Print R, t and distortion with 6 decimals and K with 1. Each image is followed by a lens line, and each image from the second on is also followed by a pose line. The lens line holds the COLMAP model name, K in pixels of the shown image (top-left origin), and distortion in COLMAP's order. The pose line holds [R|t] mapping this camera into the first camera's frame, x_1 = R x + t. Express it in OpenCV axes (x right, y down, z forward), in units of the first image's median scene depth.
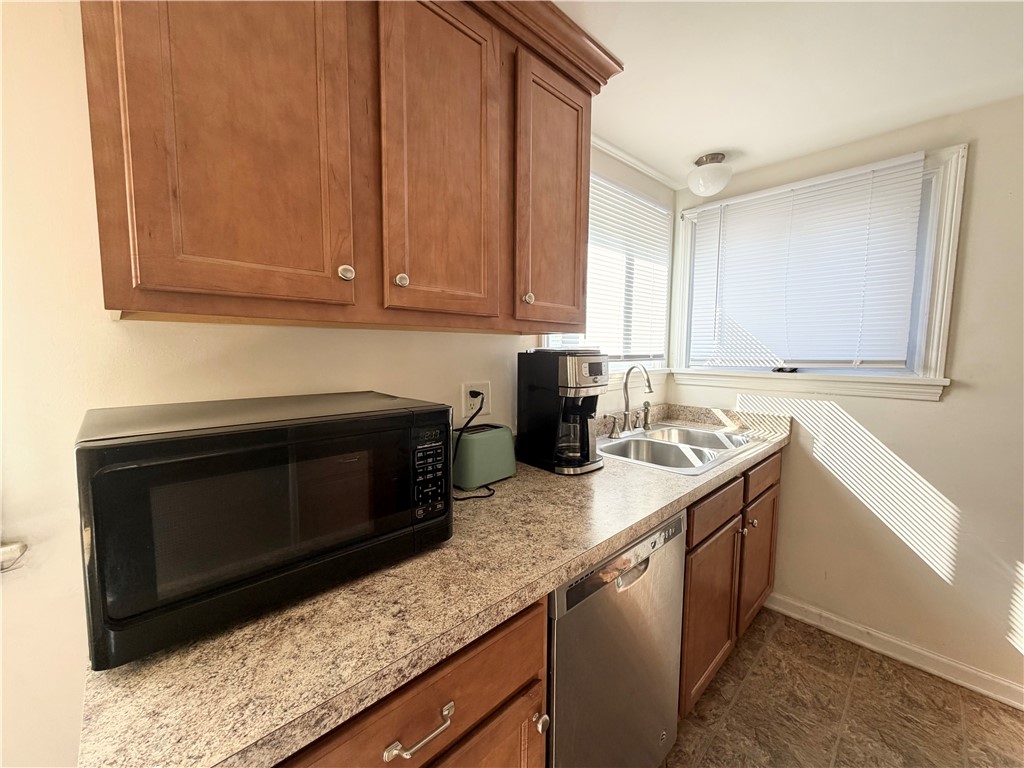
lens RADIAL K [[415.4, 0, 514.2], [0, 415.4, 384.9], [0, 0, 1]] dist [0.002577, -0.000411]
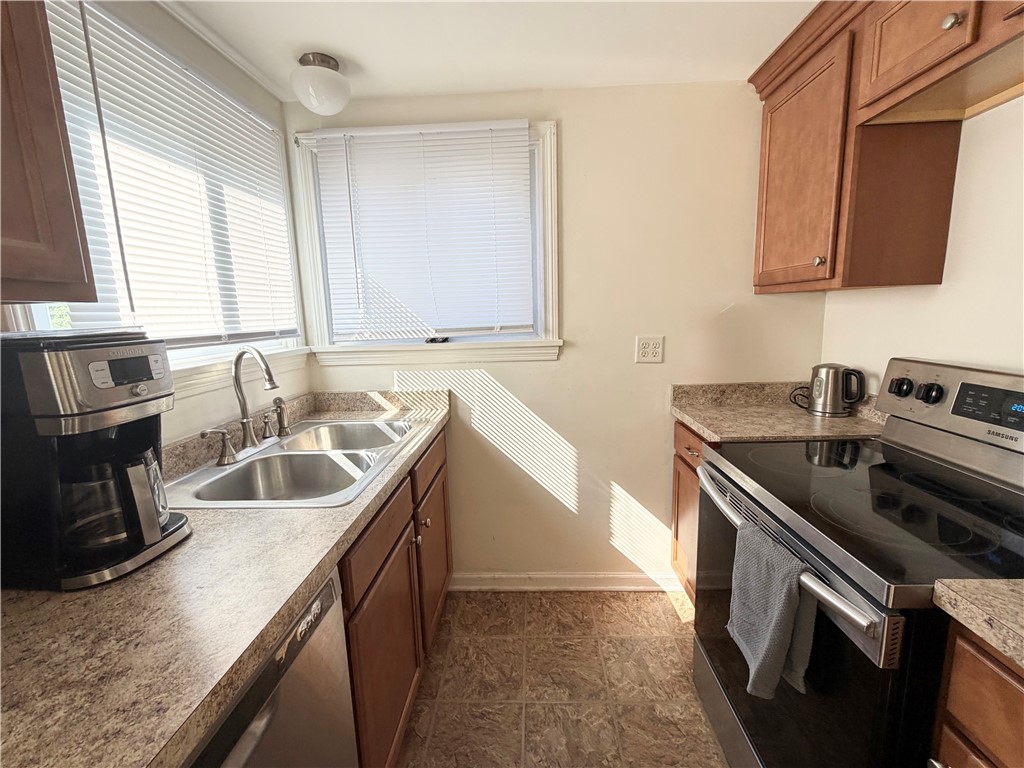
lens RADIAL K [[415.4, 0, 514.2], [0, 415.4, 384.9], [0, 0, 1]] dist [0.002577, -0.000411]
pose [[0.723179, -0.145239, 0.675217, 0.153628], [0.092189, 0.989190, 0.114037, -0.028984], [-0.684480, -0.020221, 0.728751, 0.234405]]
